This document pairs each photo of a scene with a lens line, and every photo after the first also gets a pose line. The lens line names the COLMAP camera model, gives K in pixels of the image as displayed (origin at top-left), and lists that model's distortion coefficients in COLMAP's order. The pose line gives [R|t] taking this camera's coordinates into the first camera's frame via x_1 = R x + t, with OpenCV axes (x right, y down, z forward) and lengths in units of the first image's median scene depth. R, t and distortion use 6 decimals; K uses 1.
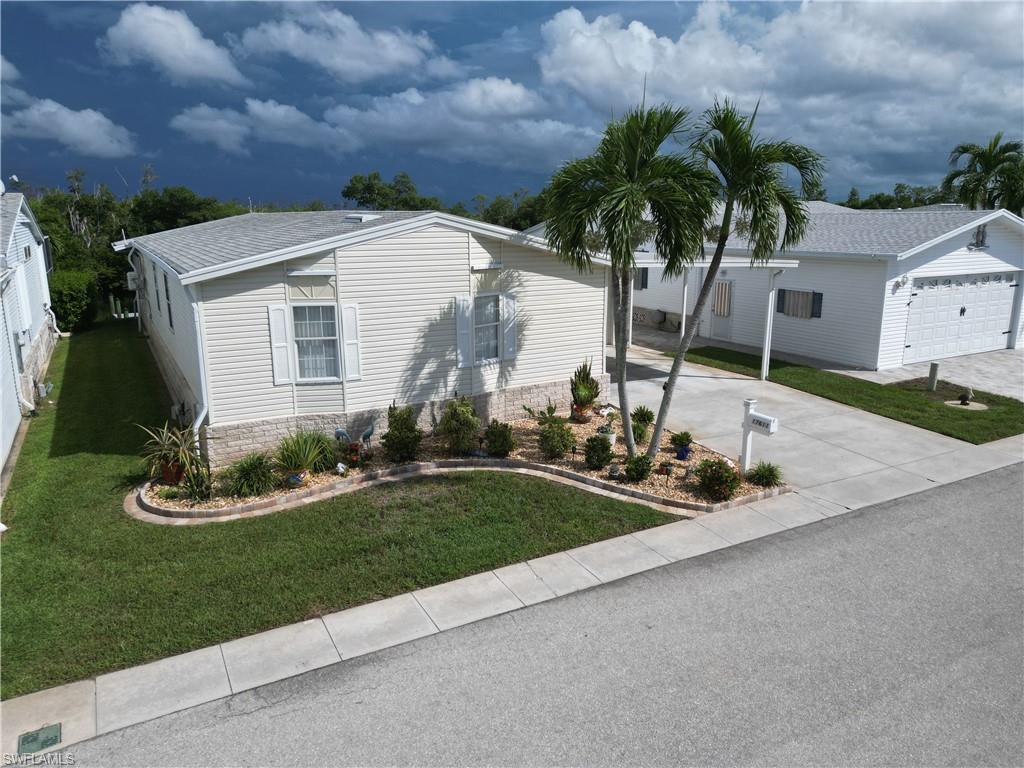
lens RADIAL K [[726.1, 0, 512.0], [0, 726.1, 384.0], [0, 0, 1]] dist [0.069427, -0.064038]
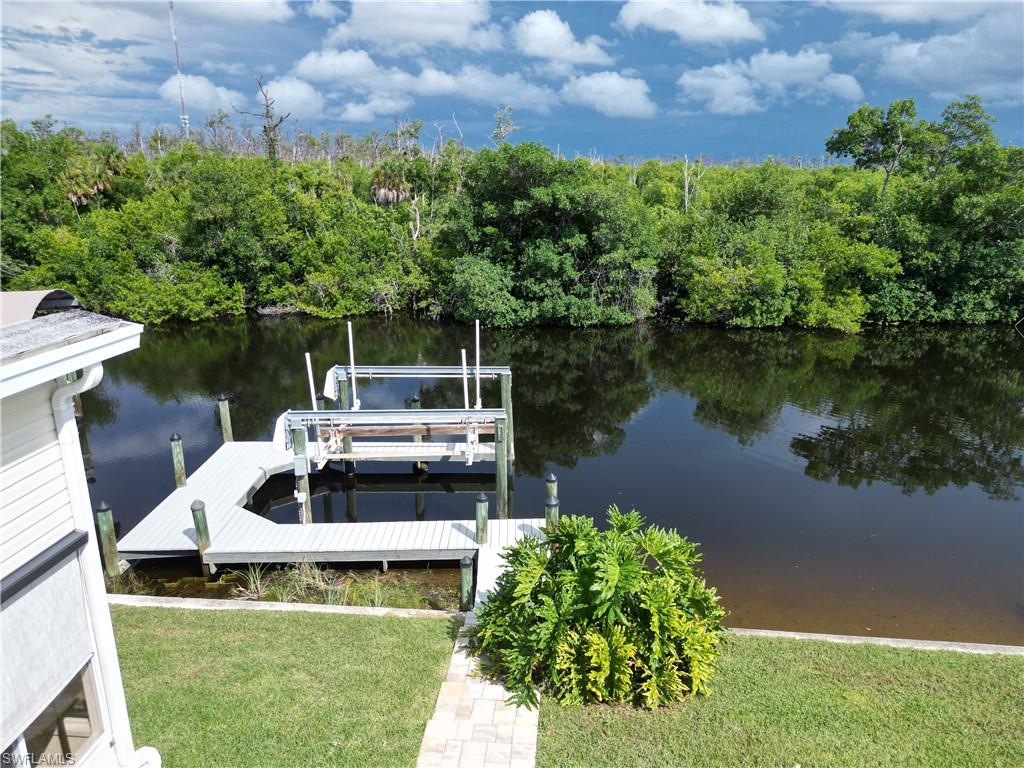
lens RADIAL K [[720.1, 0, 510.4], [0, 720.1, 383.9], [0, 0, 1]] dist [0.069574, -0.067209]
pose [[0.809860, 0.162345, -0.563712, -0.409107], [-0.129653, 0.986715, 0.097901, -0.499144], [0.572117, -0.006199, 0.820149, 1.934667]]
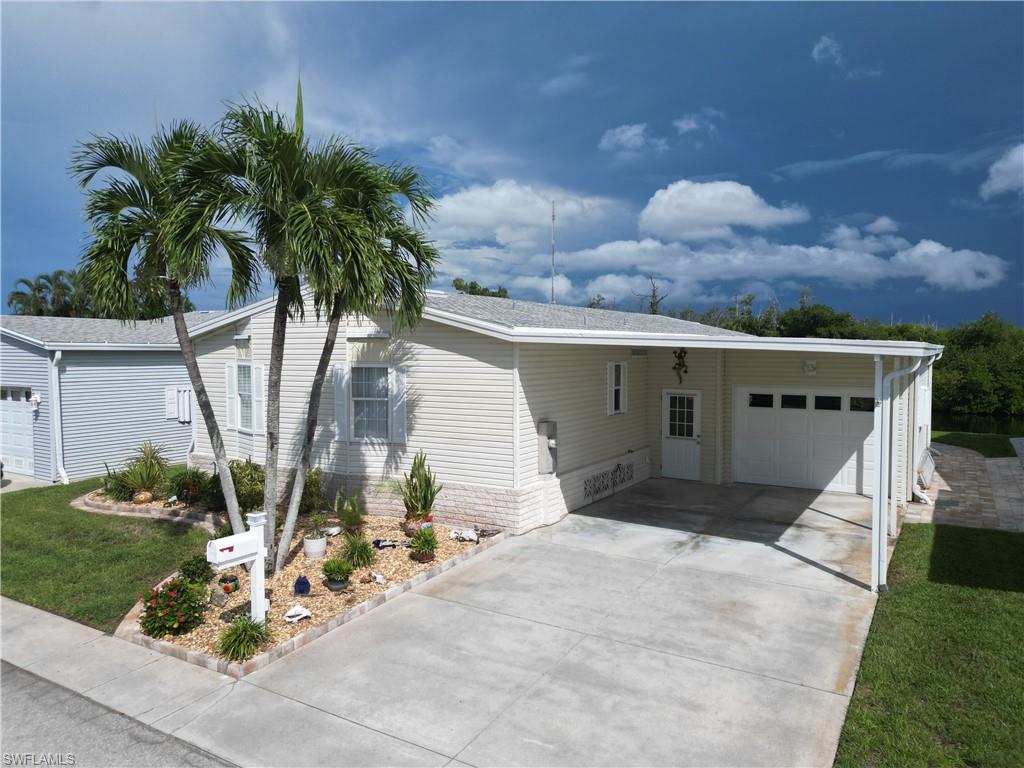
lens RADIAL K [[720.1, 0, 510.4], [0, 720.1, 383.9], [0, 0, 1]] dist [0.069574, -0.067209]
pose [[0.479263, 0.043858, -0.876575, 0.818248], [-0.197229, 0.978588, -0.058872, -0.080167], [0.855224, 0.201102, 0.477651, 0.701871]]
